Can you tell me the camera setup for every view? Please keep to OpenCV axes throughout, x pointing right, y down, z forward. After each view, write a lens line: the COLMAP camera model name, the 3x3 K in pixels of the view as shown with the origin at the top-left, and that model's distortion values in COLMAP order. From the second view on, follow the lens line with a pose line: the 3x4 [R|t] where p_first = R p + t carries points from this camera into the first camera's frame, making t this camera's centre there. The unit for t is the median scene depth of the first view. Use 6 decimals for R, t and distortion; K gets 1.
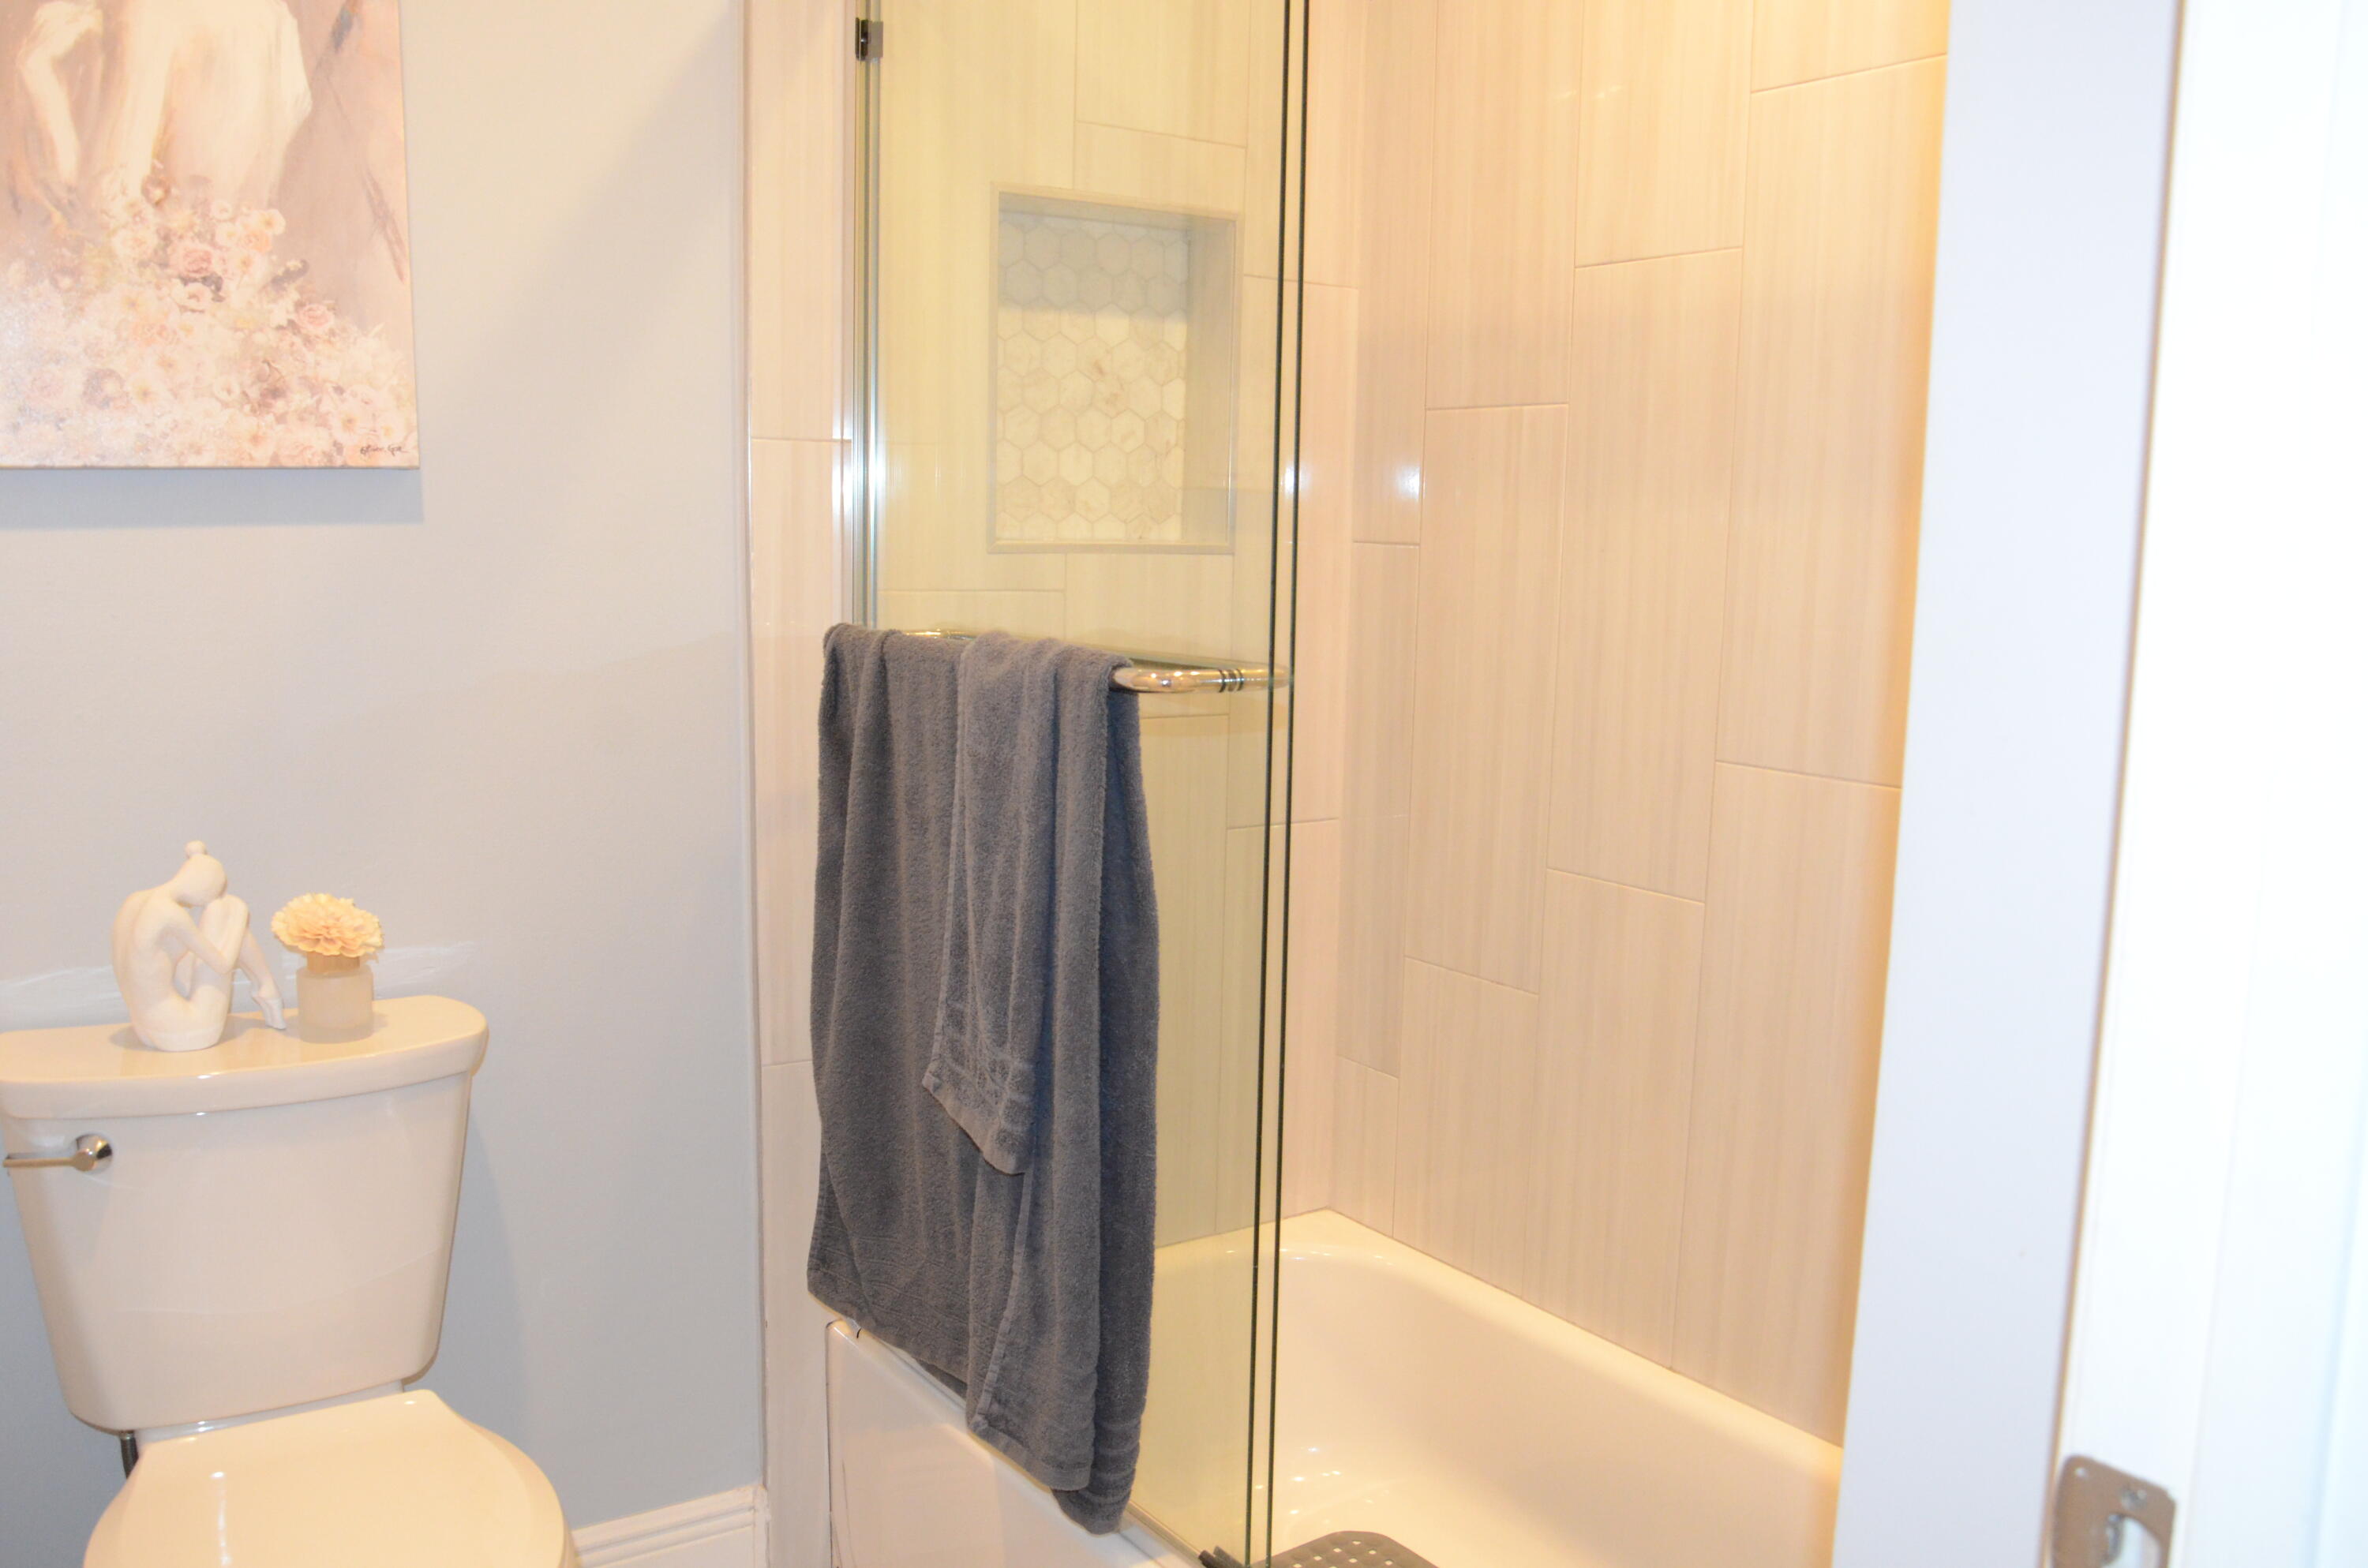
lens RADIAL K [[1858.0, 0, 1144.8], [0, 1858.0, 776.4], [0, 0, 1]] dist [-0.127213, 0.101258]
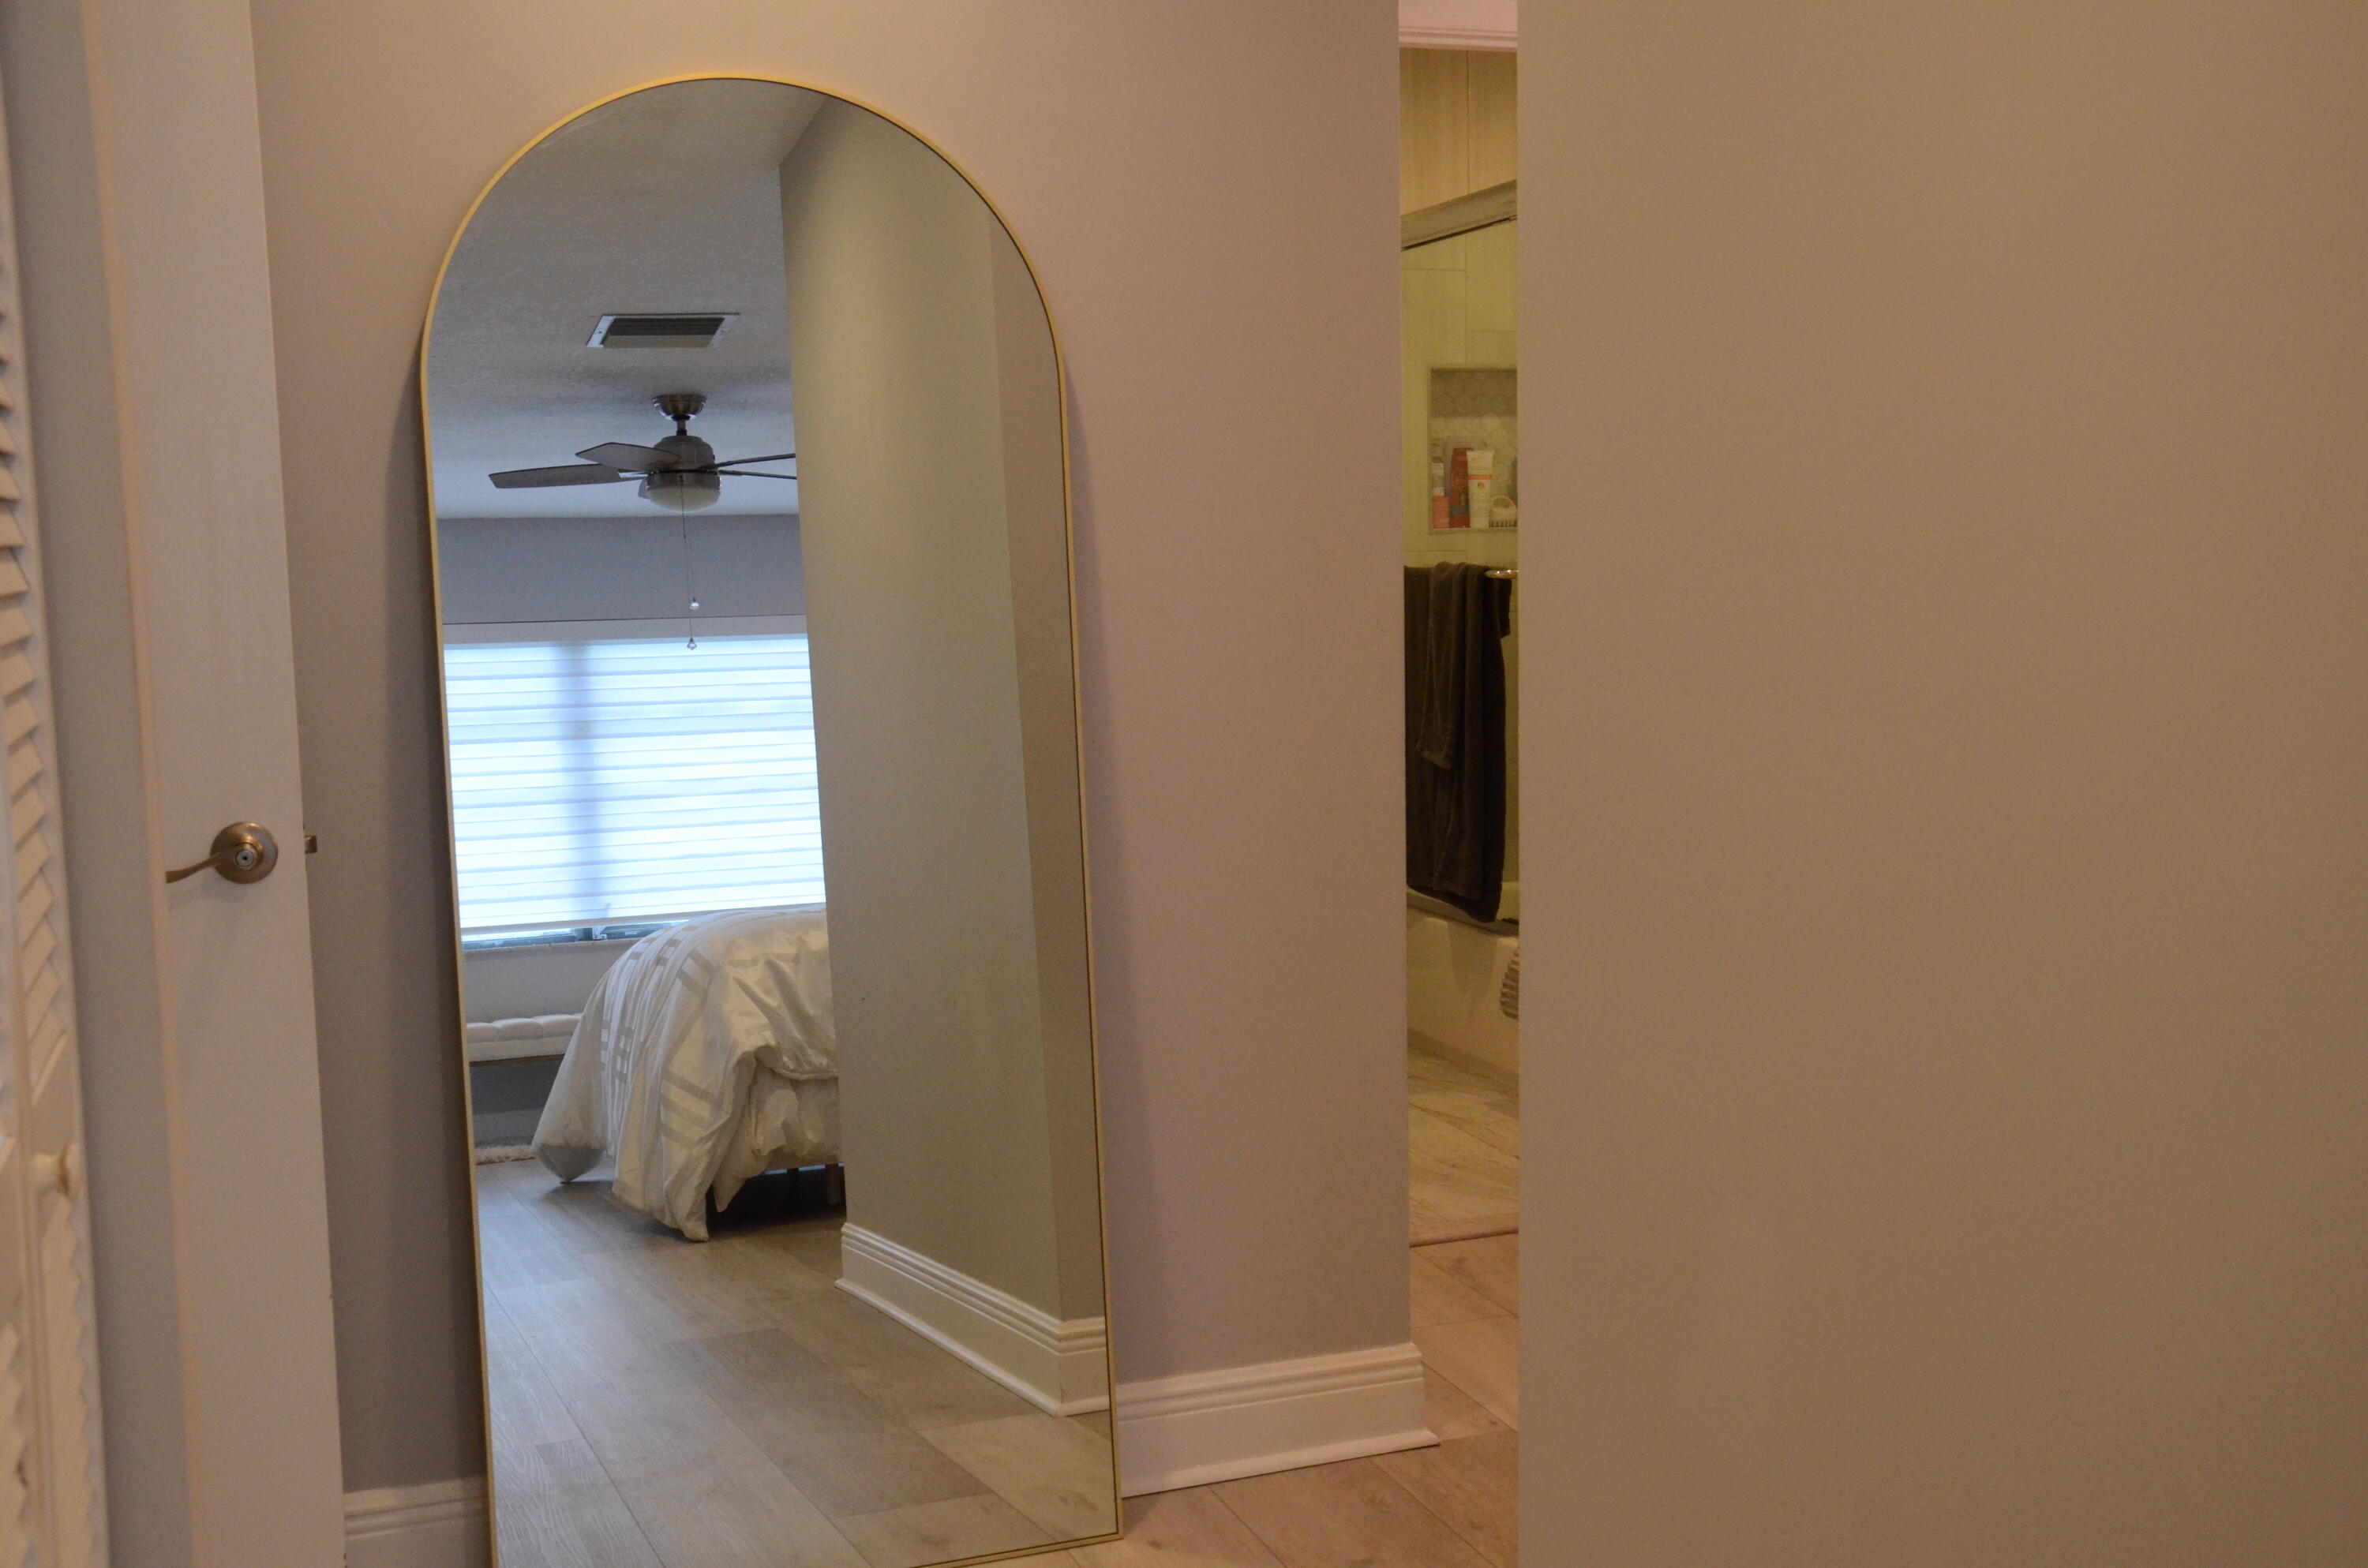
lens RADIAL K [[2451.8, 0, 1184.0], [0, 2451.8, 784.0], [0, 0, 1]] dist [-0.001285, -0.000410]
pose [[0.986816, -0.012564, -0.161360, 0.119696], [0.008234, 0.999589, -0.027474, 0.327765], [0.161638, 0.025783, 0.986513, -2.532661]]
